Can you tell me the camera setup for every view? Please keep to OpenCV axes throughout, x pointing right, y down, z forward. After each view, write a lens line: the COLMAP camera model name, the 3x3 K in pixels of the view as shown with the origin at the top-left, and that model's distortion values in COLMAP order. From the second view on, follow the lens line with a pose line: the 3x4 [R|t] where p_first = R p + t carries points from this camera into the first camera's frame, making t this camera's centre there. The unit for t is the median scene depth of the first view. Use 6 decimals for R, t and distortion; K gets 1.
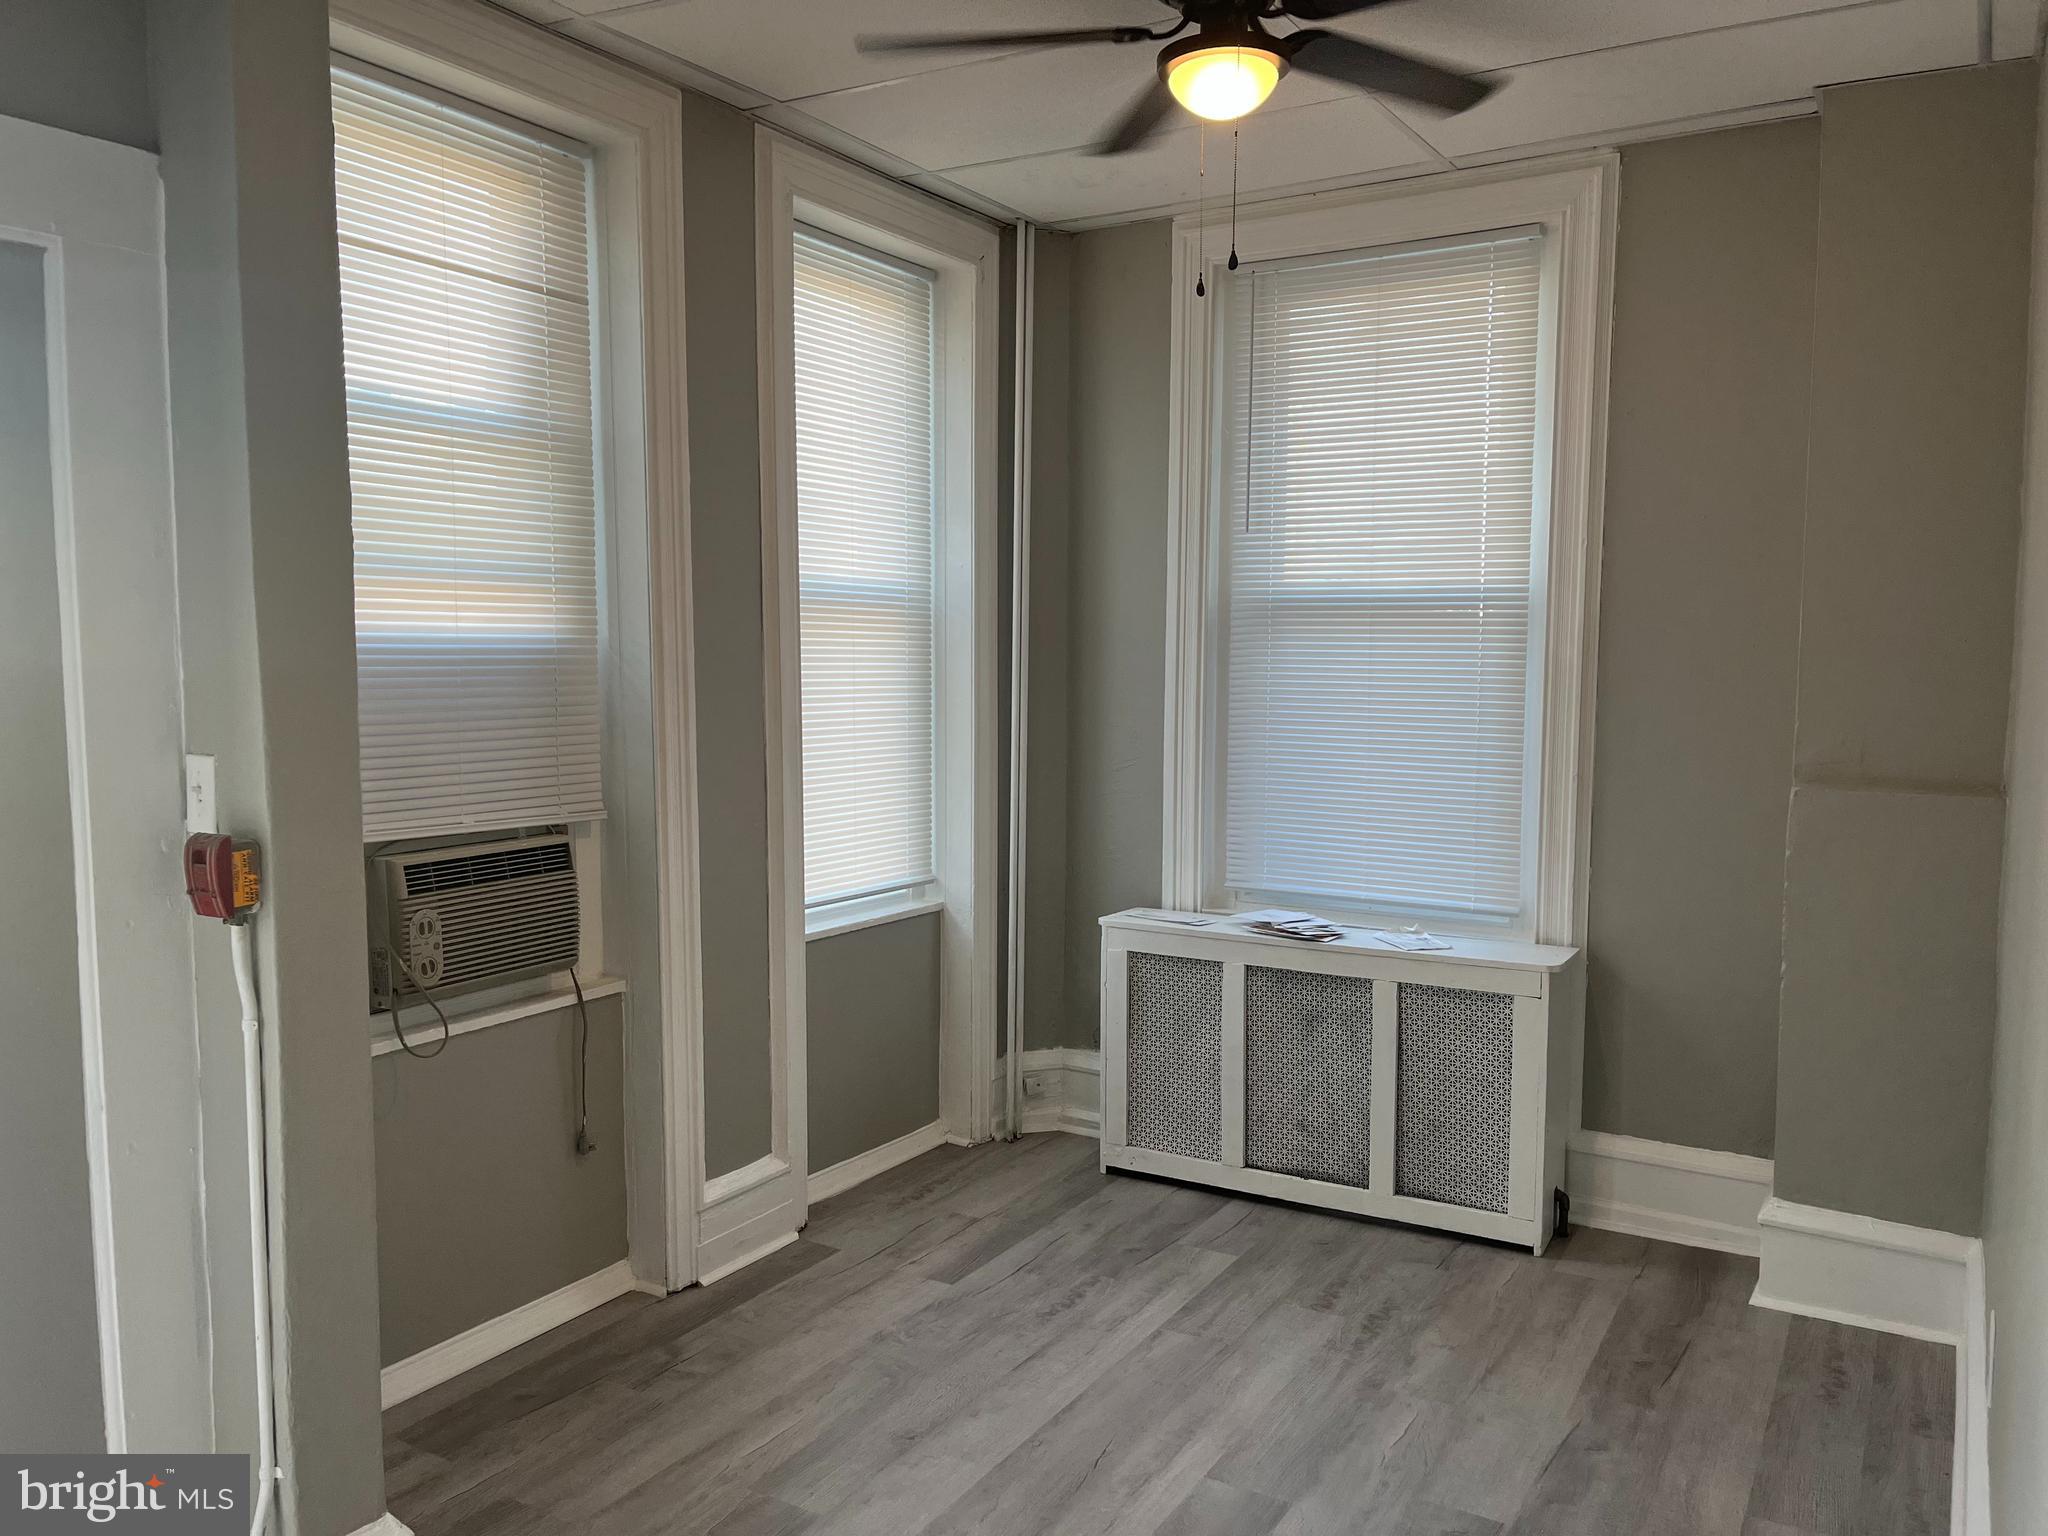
lens RADIAL K [[1573.0, 0, 1024.0], [0, 1573.0, 768.0], [0, 0, 1]] dist [0.067440, -0.071638]
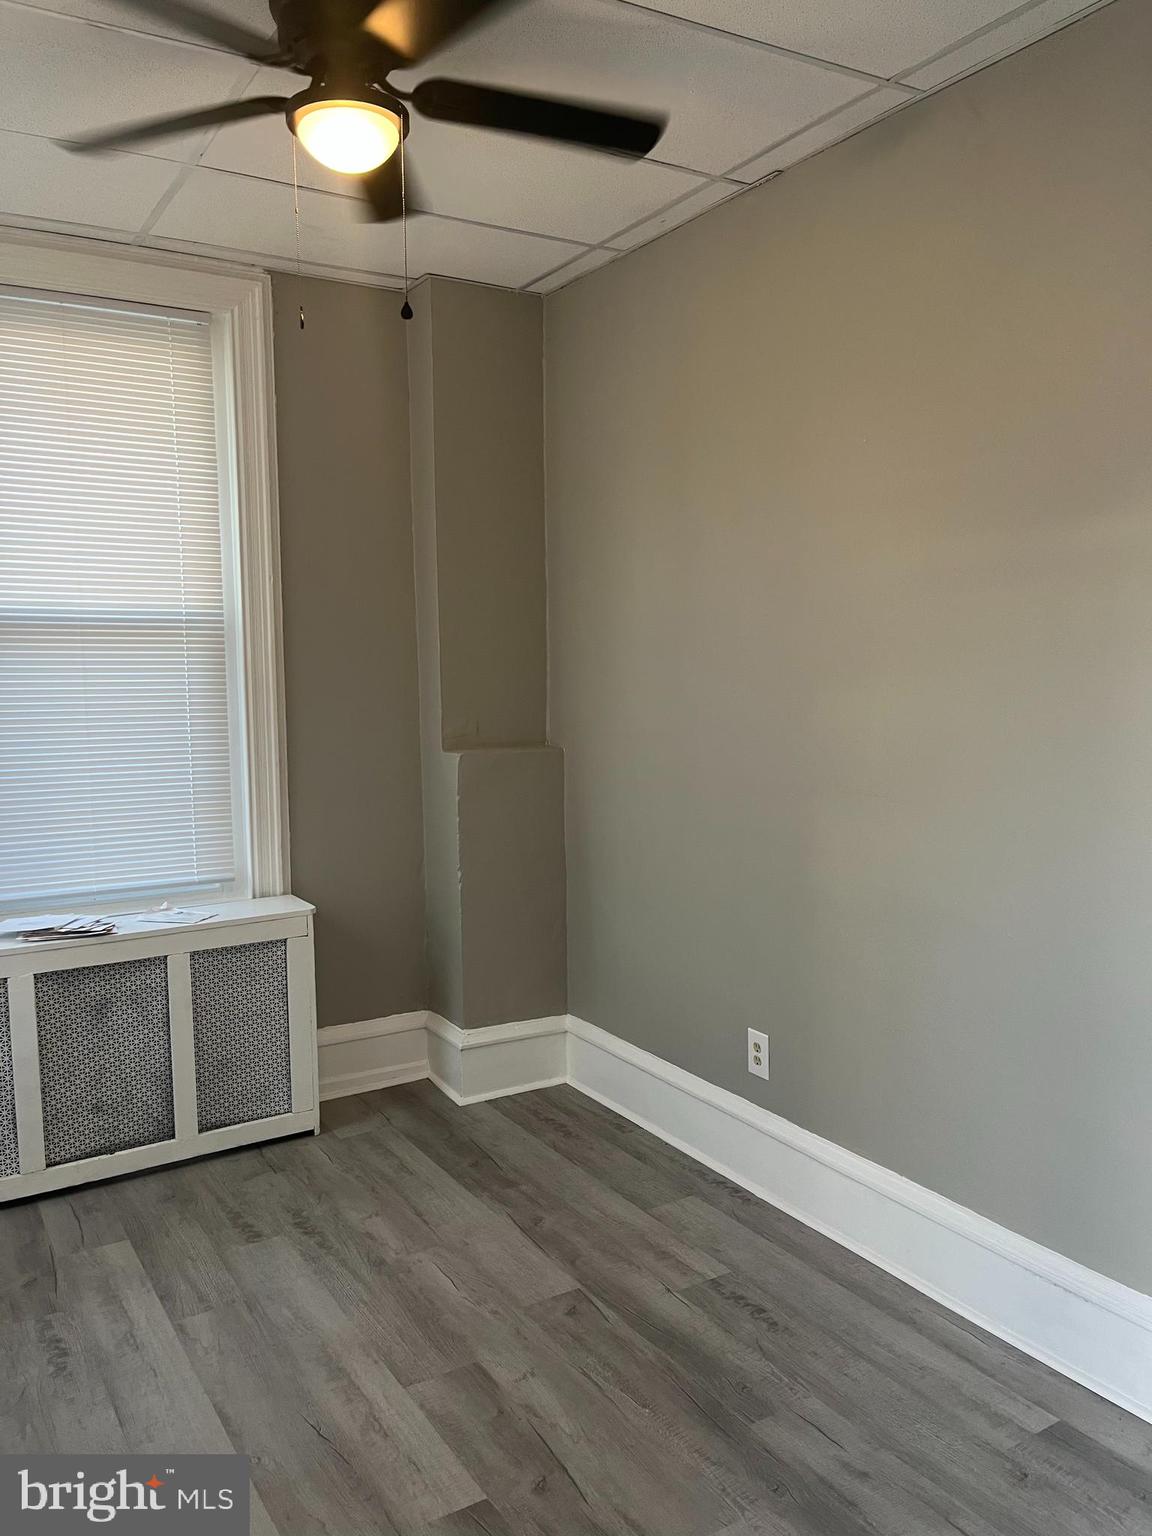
lens RADIAL K [[1181.0, 0, 570.8], [0, 1181.0, 782.4], [0, 0, 1]] dist [0.081441, -0.114559]
pose [[0.468234, -0.097937, 0.878160, -0.399568], [0.084547, 0.994244, 0.065803, -0.022374], [-0.879550, 0.043435, 0.473819, 0.349884]]
